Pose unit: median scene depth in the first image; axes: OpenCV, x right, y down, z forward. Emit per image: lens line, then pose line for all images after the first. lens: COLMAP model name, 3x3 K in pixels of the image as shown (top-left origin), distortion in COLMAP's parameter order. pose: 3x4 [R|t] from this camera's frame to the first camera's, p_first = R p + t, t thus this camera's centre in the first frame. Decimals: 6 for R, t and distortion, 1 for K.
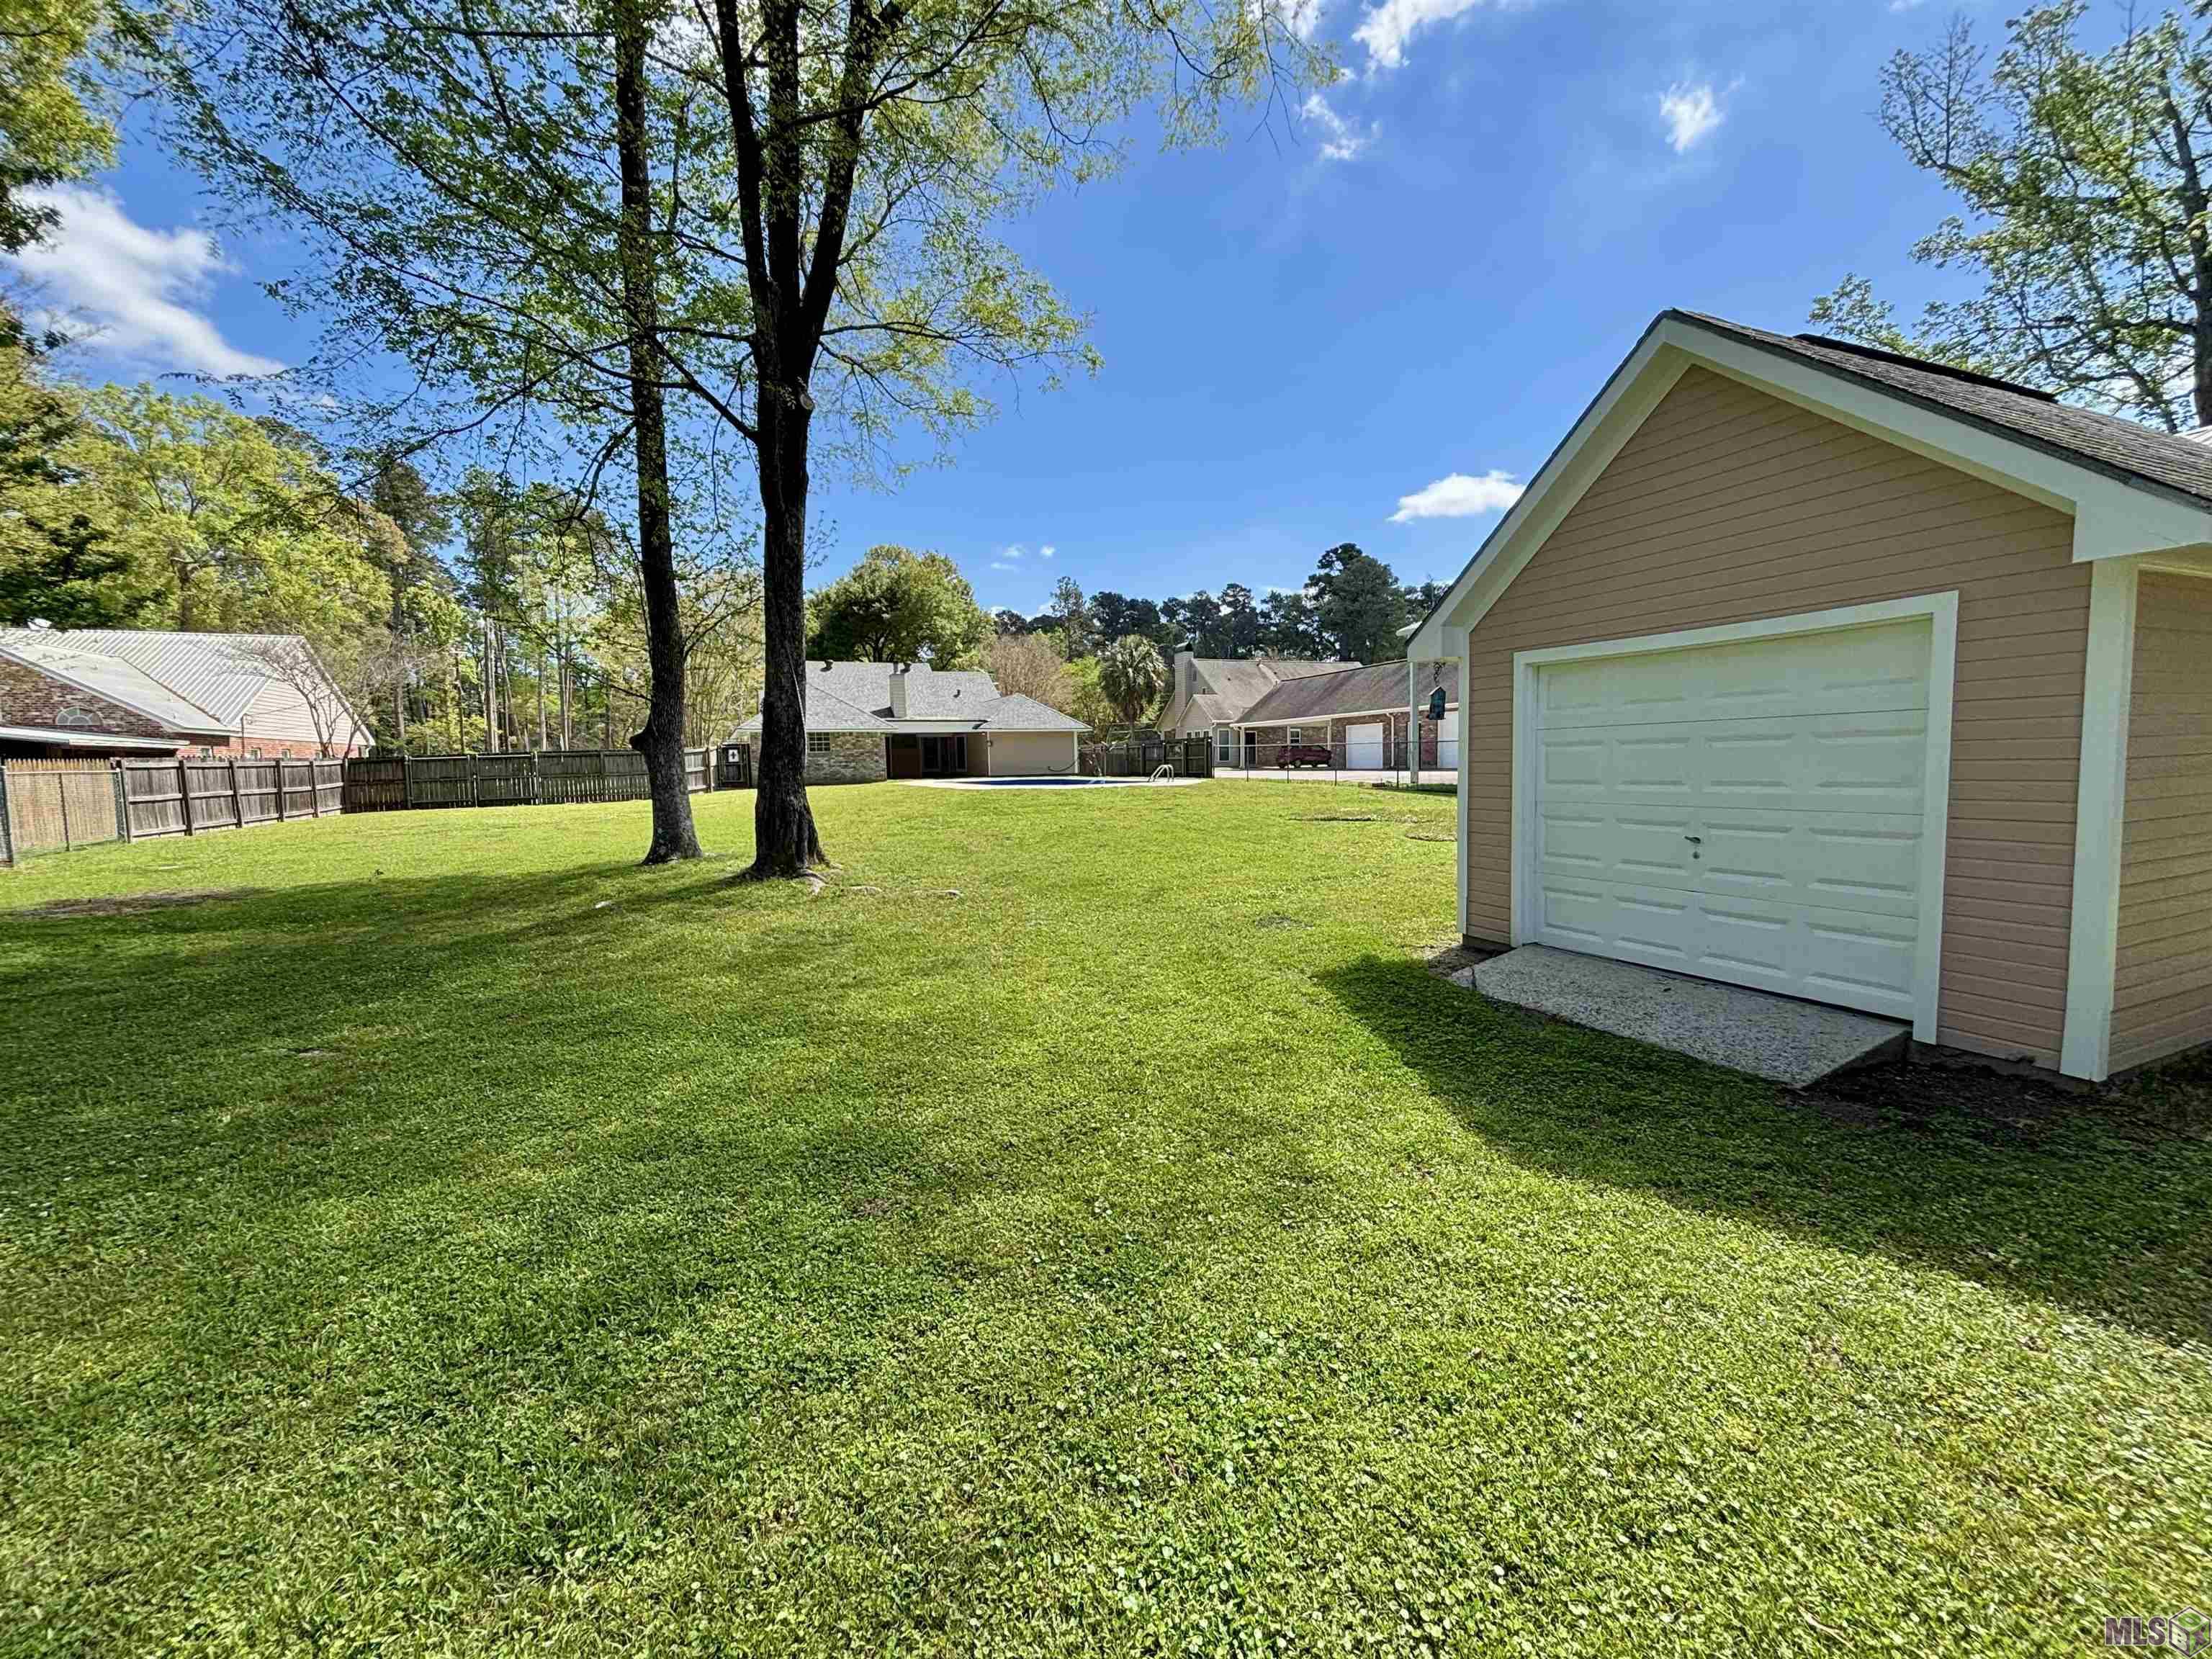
lens RADIAL K [[892.6, 0, 1098.0], [0, 892.6, 829.2], [0, 0, 1]] dist [0.006310, 0.000053]
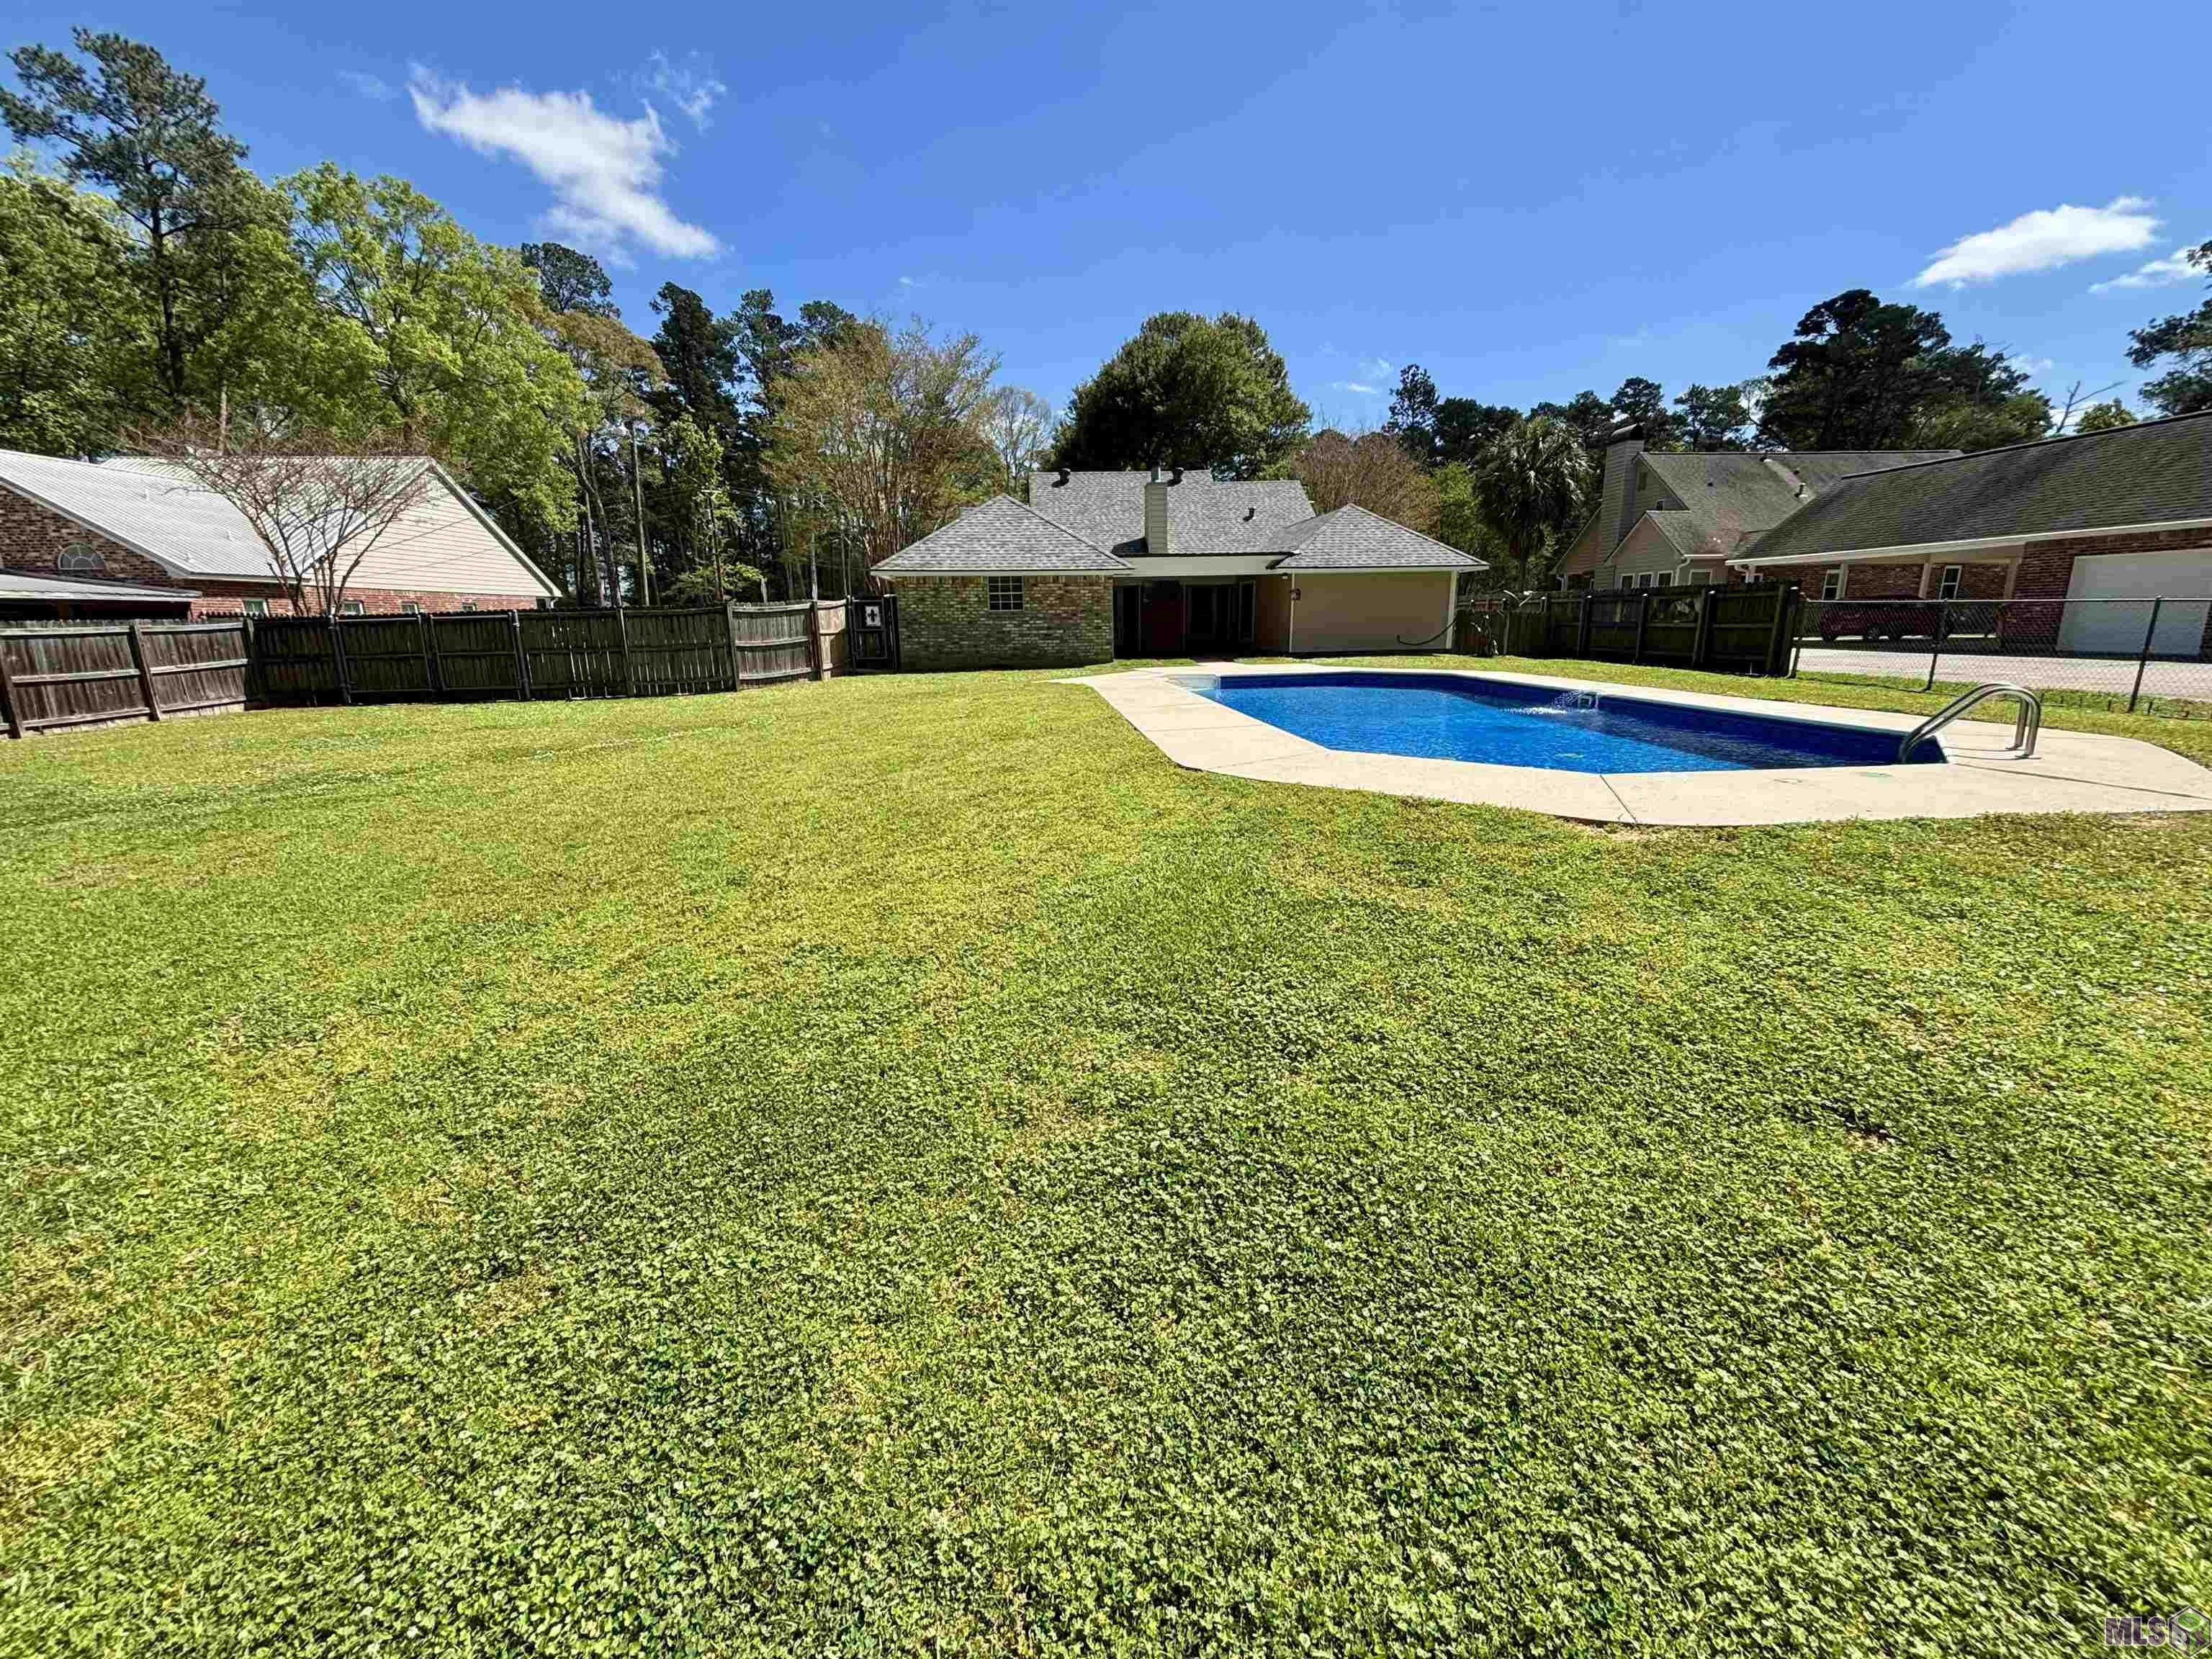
lens RADIAL K [[890.1, 0, 1076.8], [0, 890.1, 831.2], [0, 0, 1]] dist [0.005756, -0.000092]
pose [[0.938347, 0.089280, -0.333967, -0.032987], [-0.033362, 0.984953, 0.169573, -0.026727], [0.344082, -0.147977, 0.927206, 0.270361]]
